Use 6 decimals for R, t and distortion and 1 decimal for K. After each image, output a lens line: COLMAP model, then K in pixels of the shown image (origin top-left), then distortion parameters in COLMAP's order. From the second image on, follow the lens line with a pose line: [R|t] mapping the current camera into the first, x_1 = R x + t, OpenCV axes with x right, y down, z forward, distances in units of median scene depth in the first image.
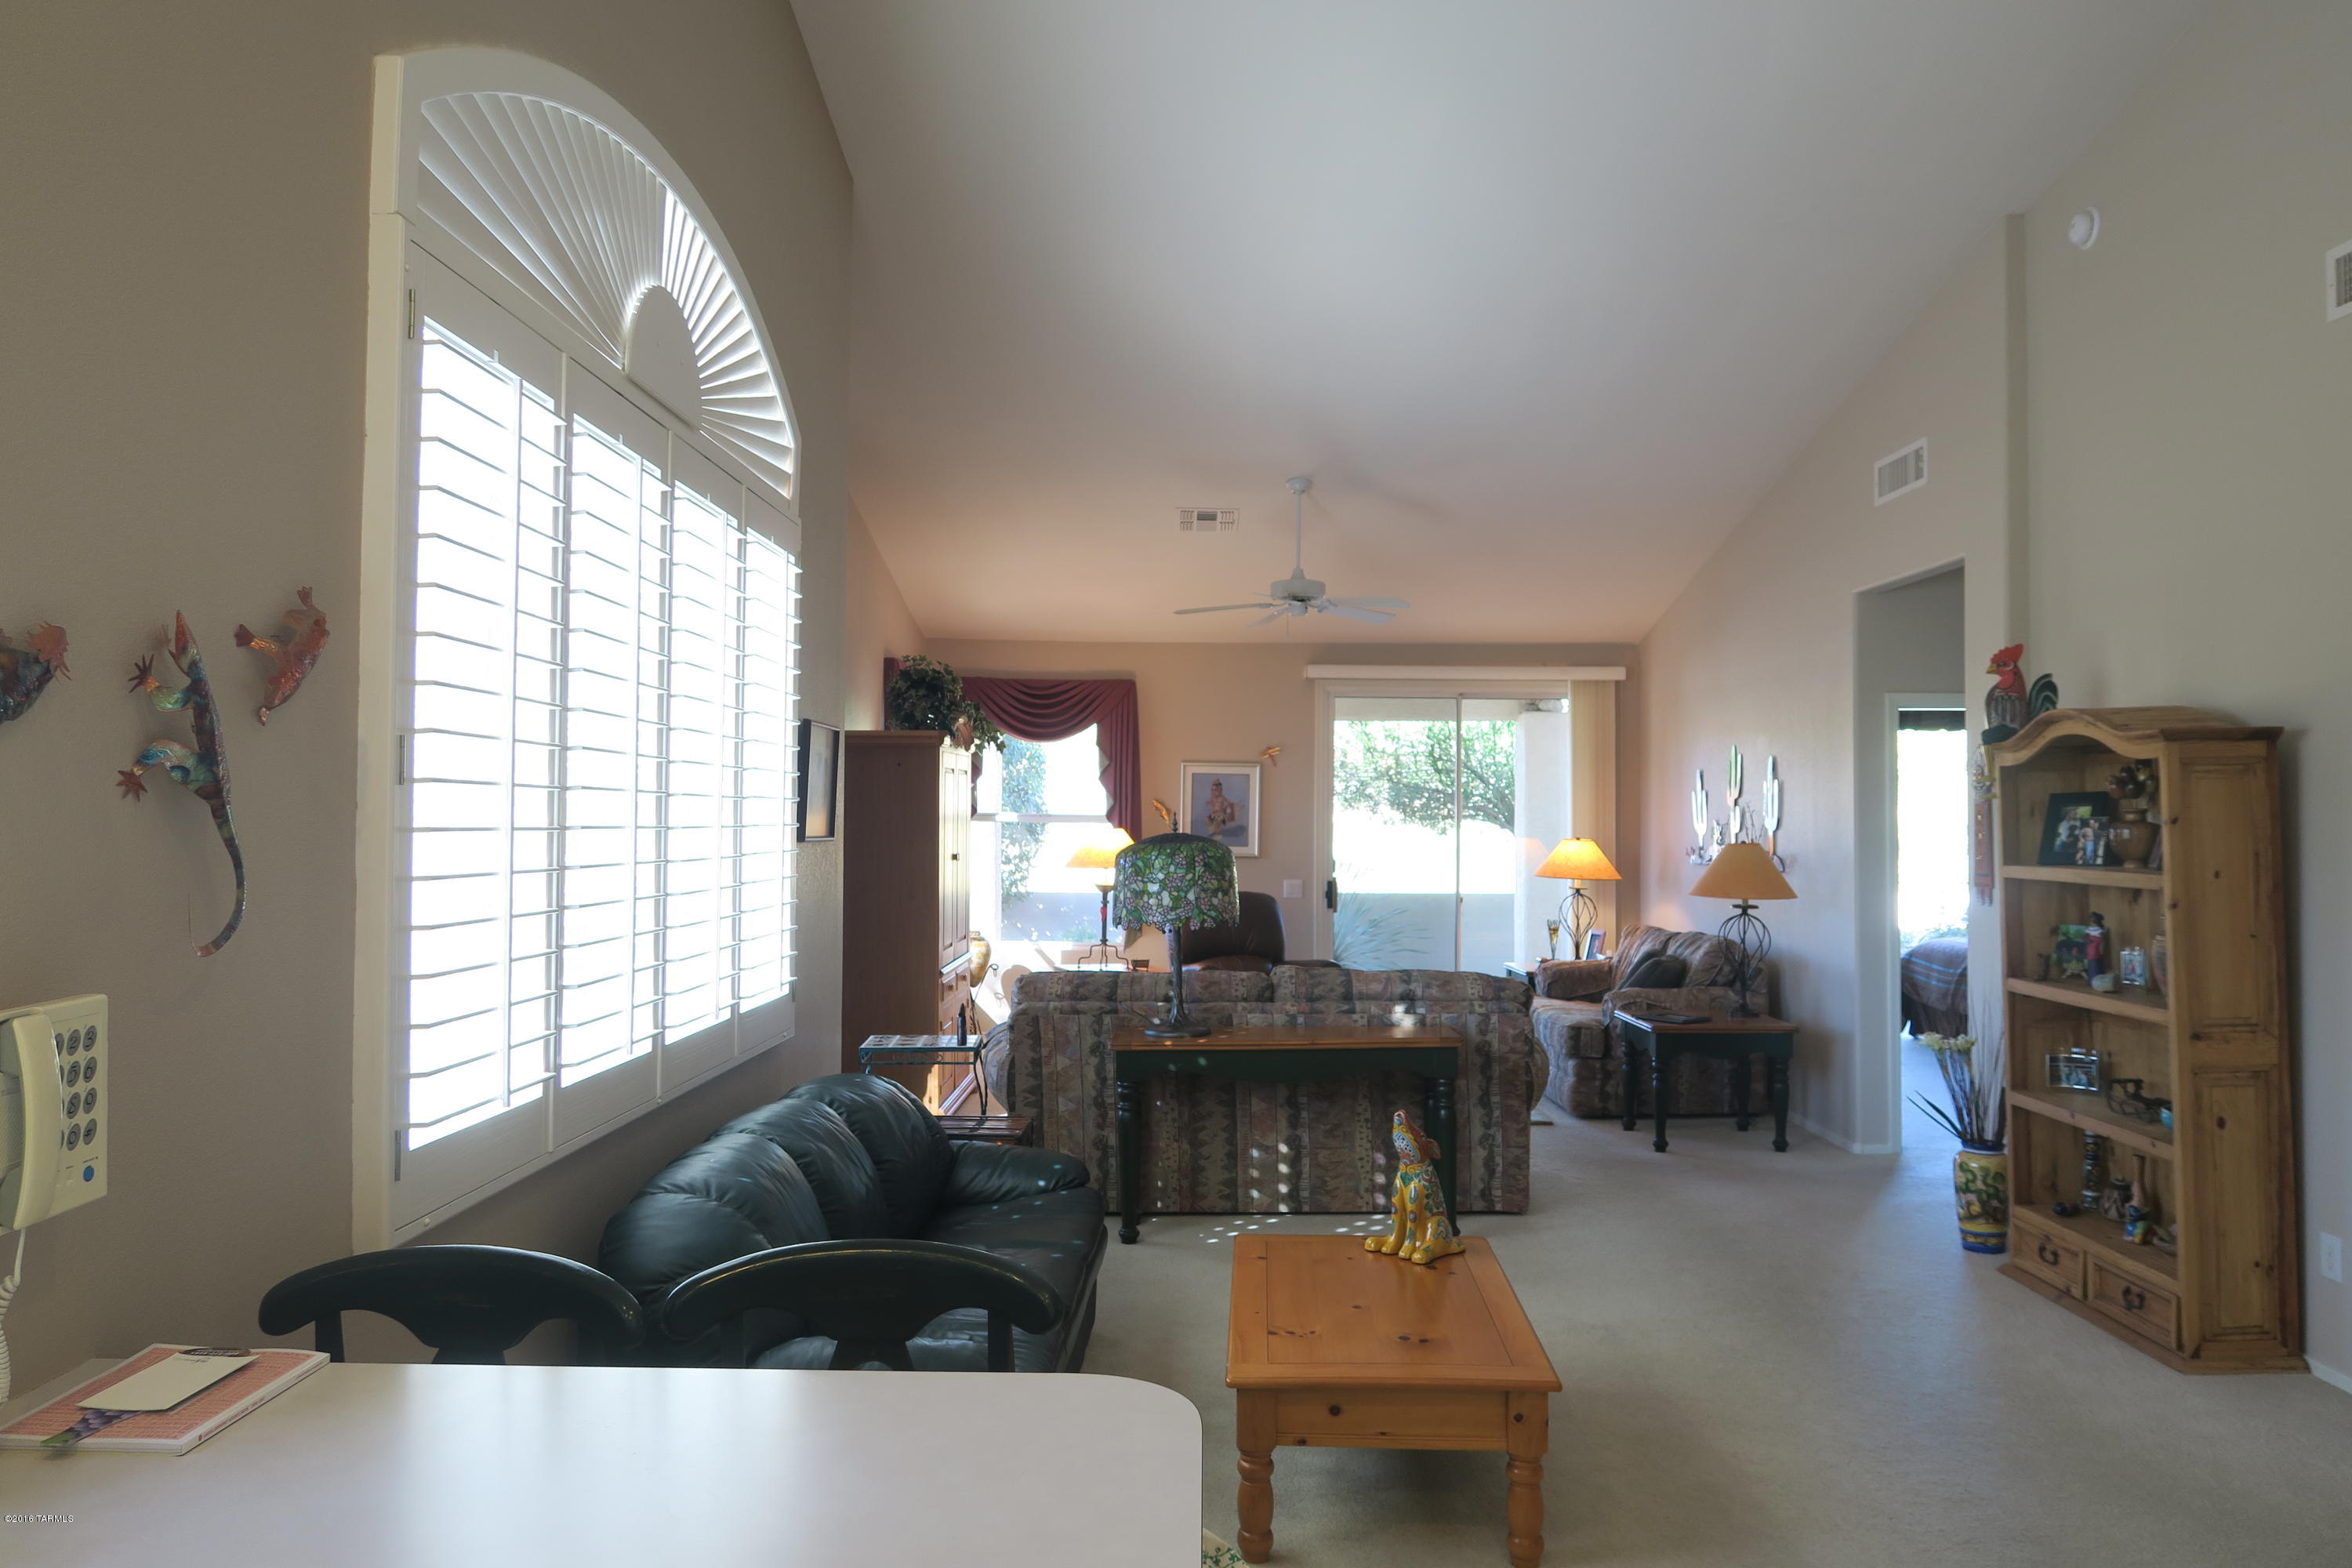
lens RADIAL K [[1619.2, 0, 1172.0], [0, 1619.2, 778.9], [0, 0, 1]] dist [-0.015792, 0.001483]
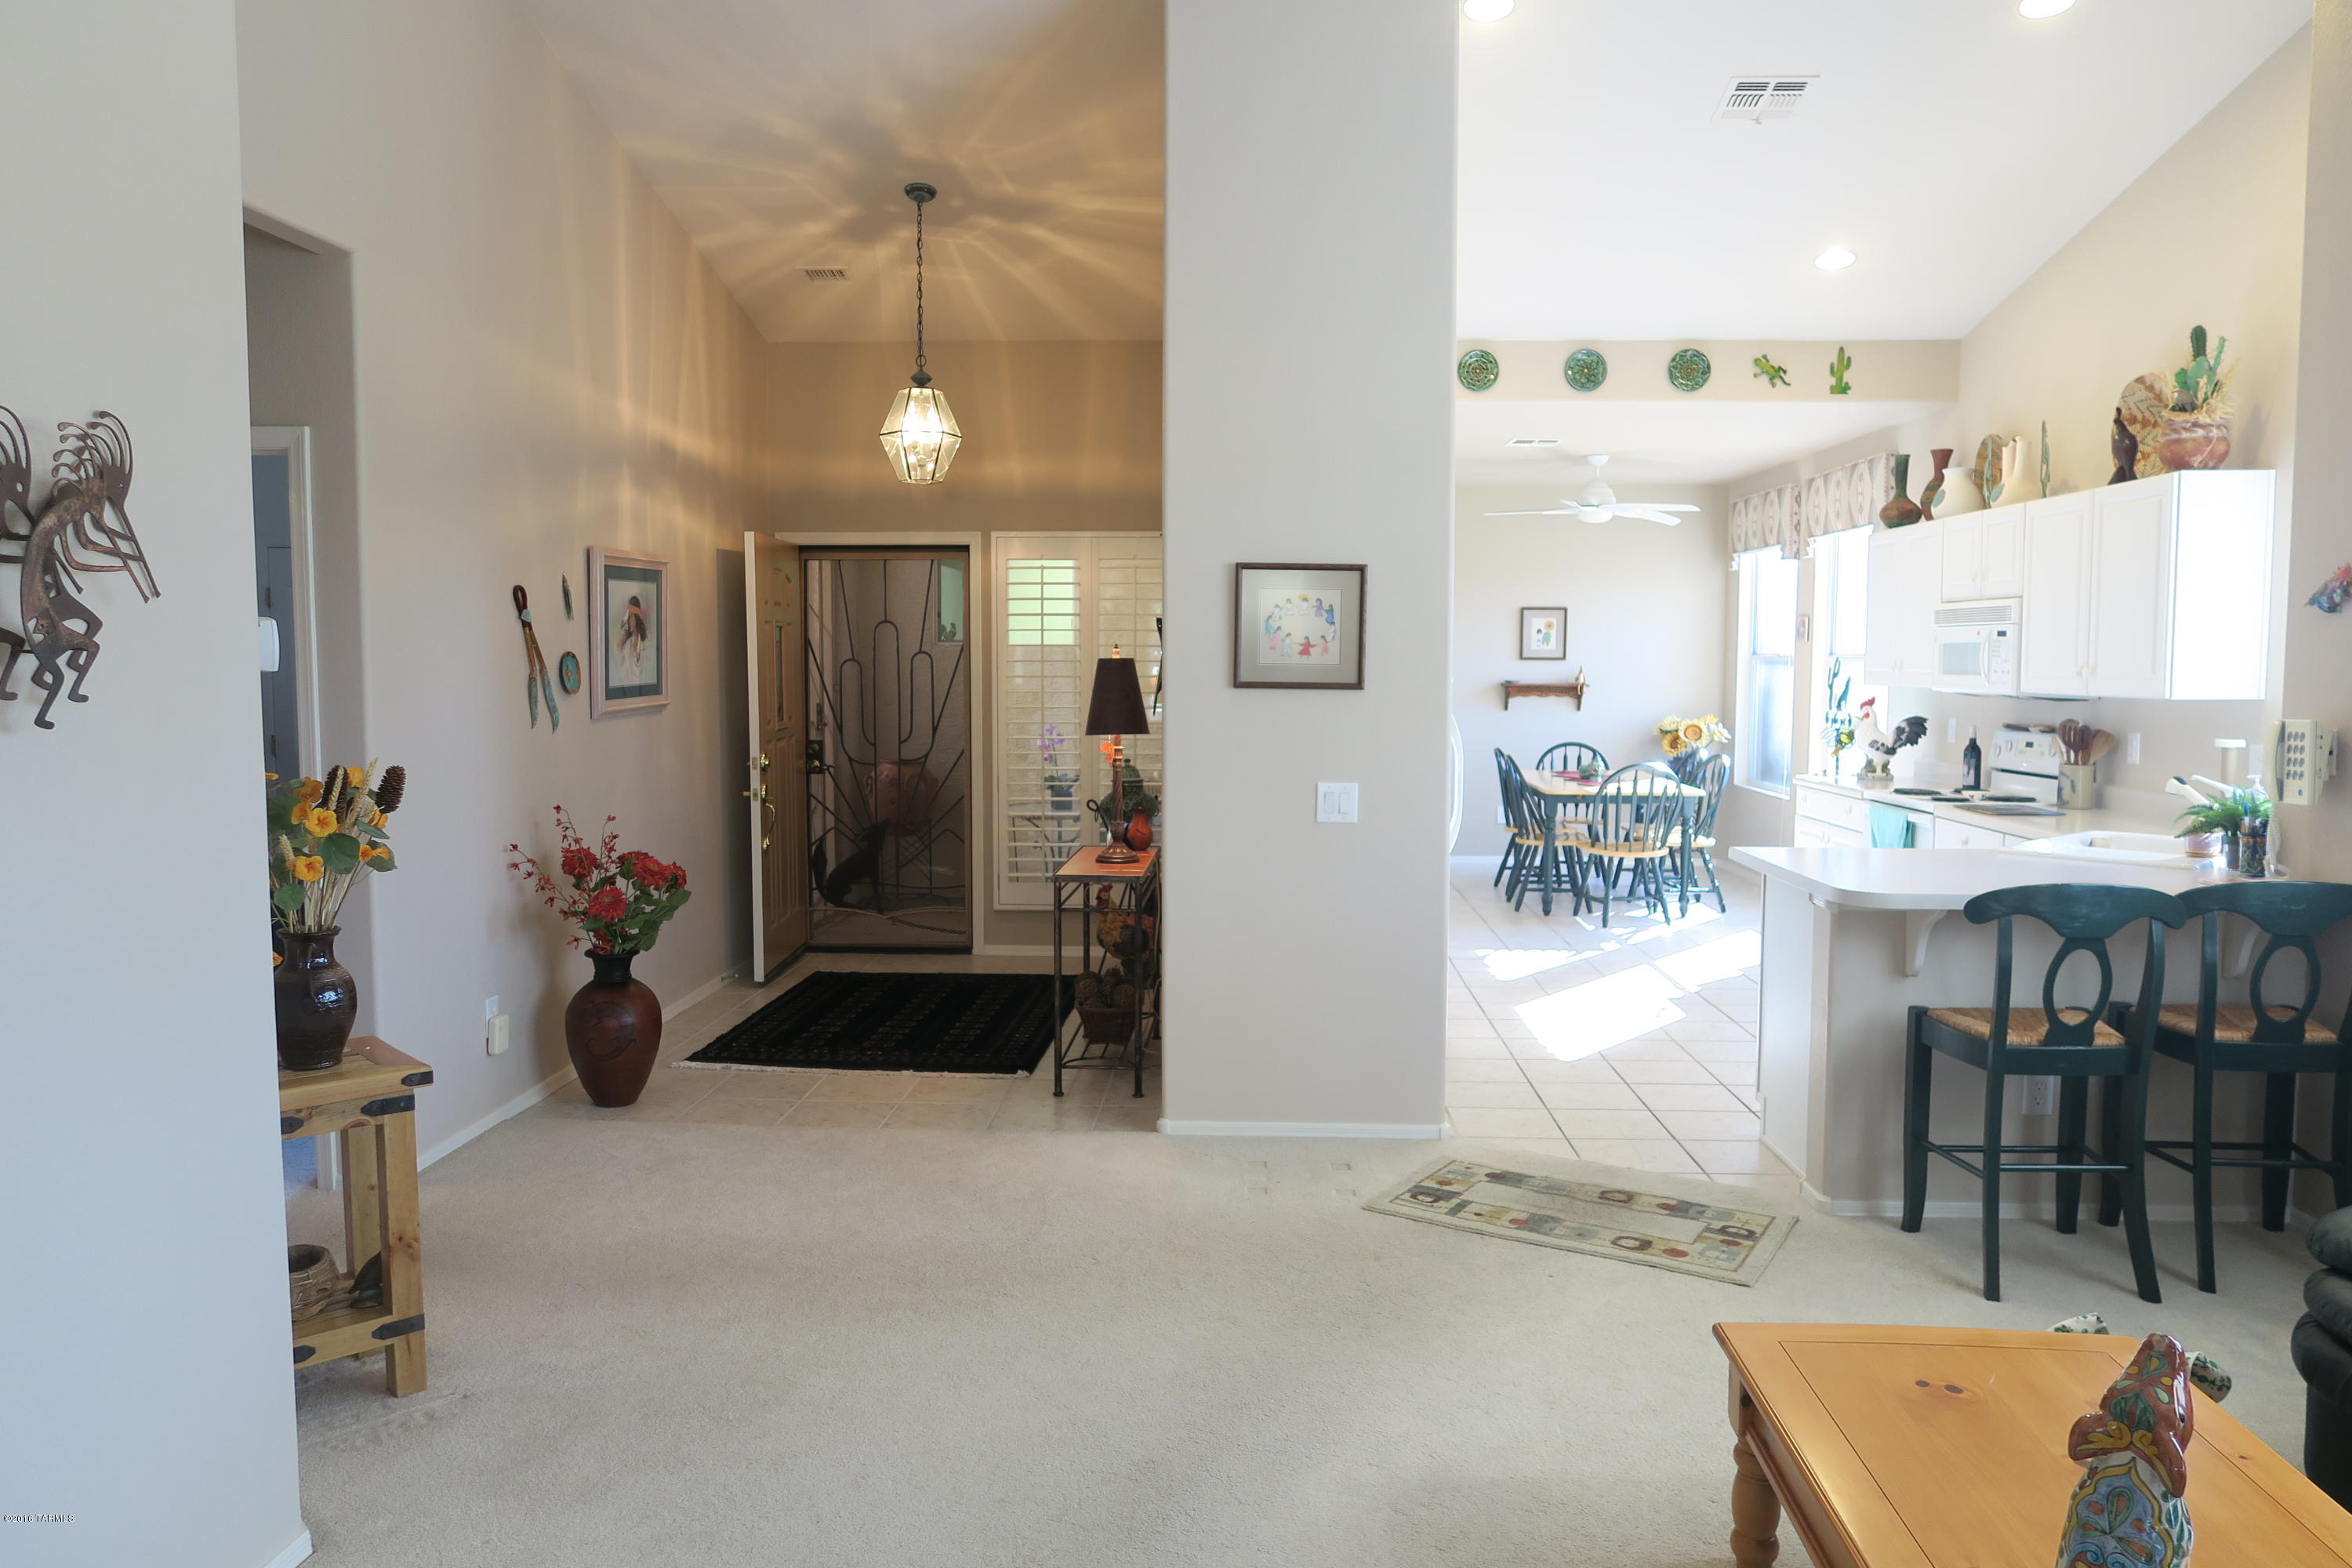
lens RADIAL K [[1619.2, 0, 1176.8], [0, 1619.2, 773.4], [0, 0, 1]] dist [-0.015792, 0.001483]
pose [[-0.999553, -0.002171, 0.029819, 0.262058], [-0.000755, 0.998875, 0.047410, 0.028790], [-0.029889, 0.047366, -0.998430, 0.961513]]
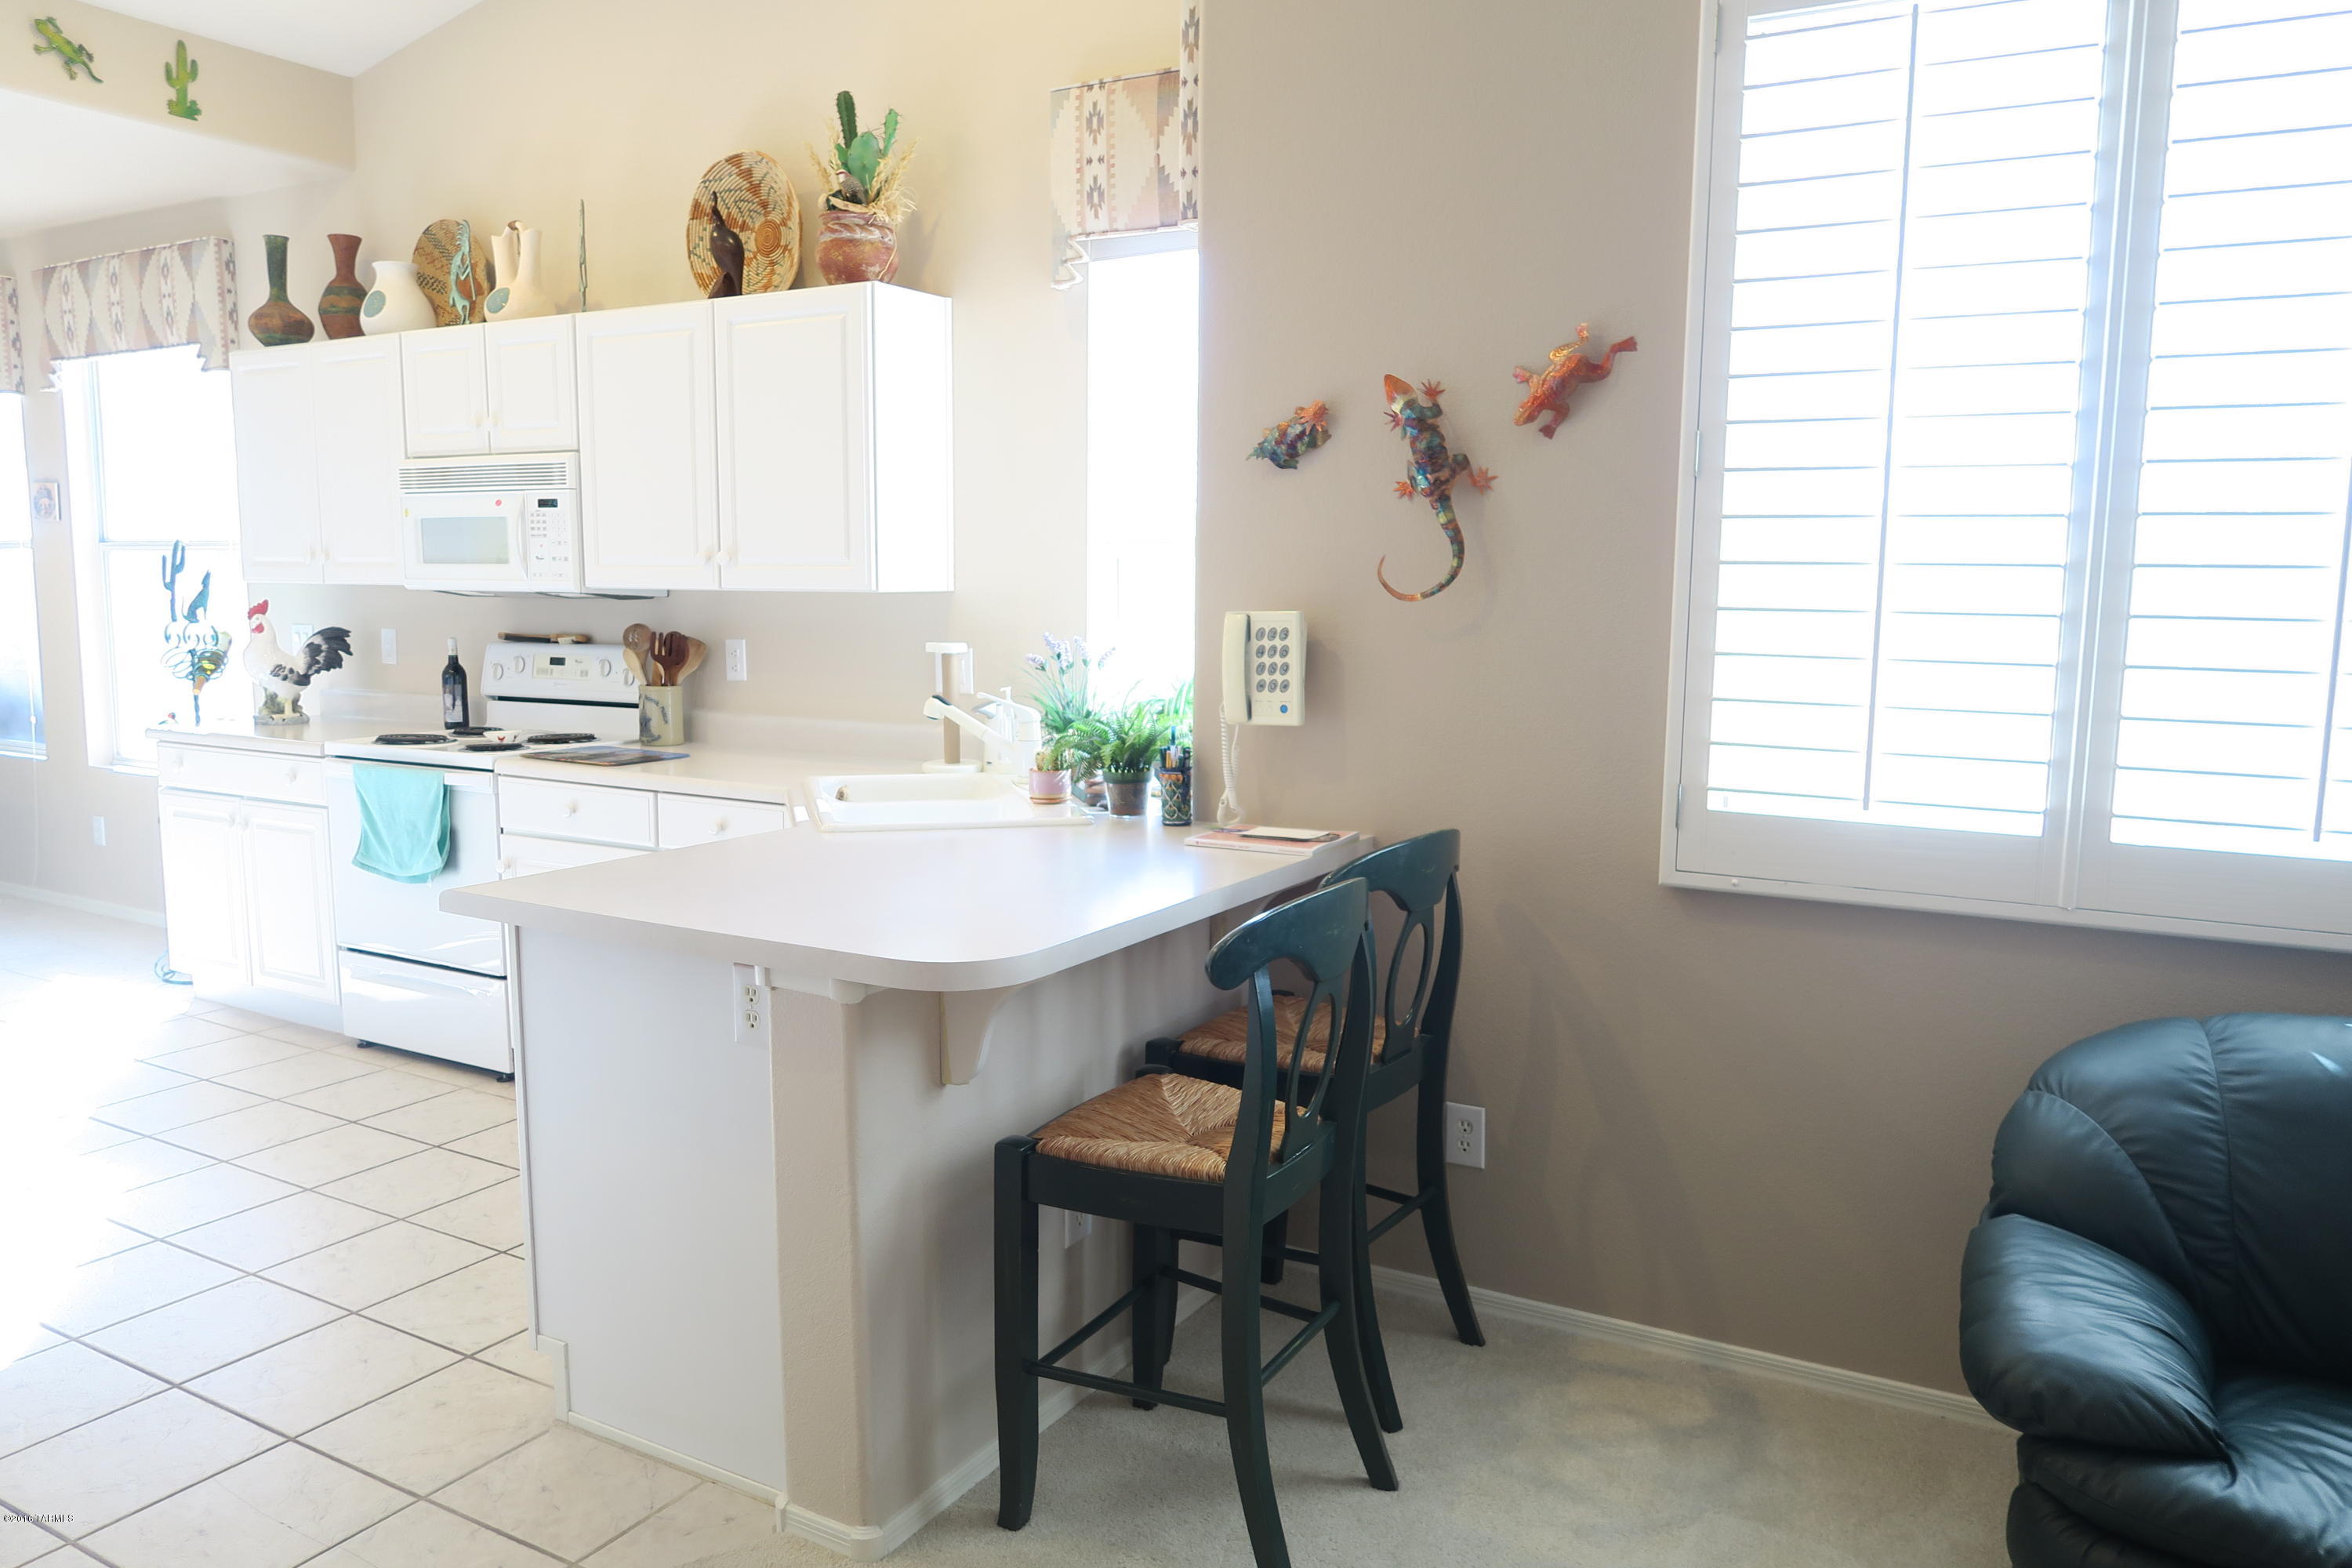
lens RADIAL K [[1619.2, 0, 1171.4], [0, 1619.2, 785.8], [0, 0, 1]] dist [-0.015792, 0.001483]
pose [[-0.479526, 0.109859, -0.870624, 0.273459], [0.013416, 0.992934, 0.117904, 0.031879], [0.877425, 0.044858, -0.477612, 0.489505]]
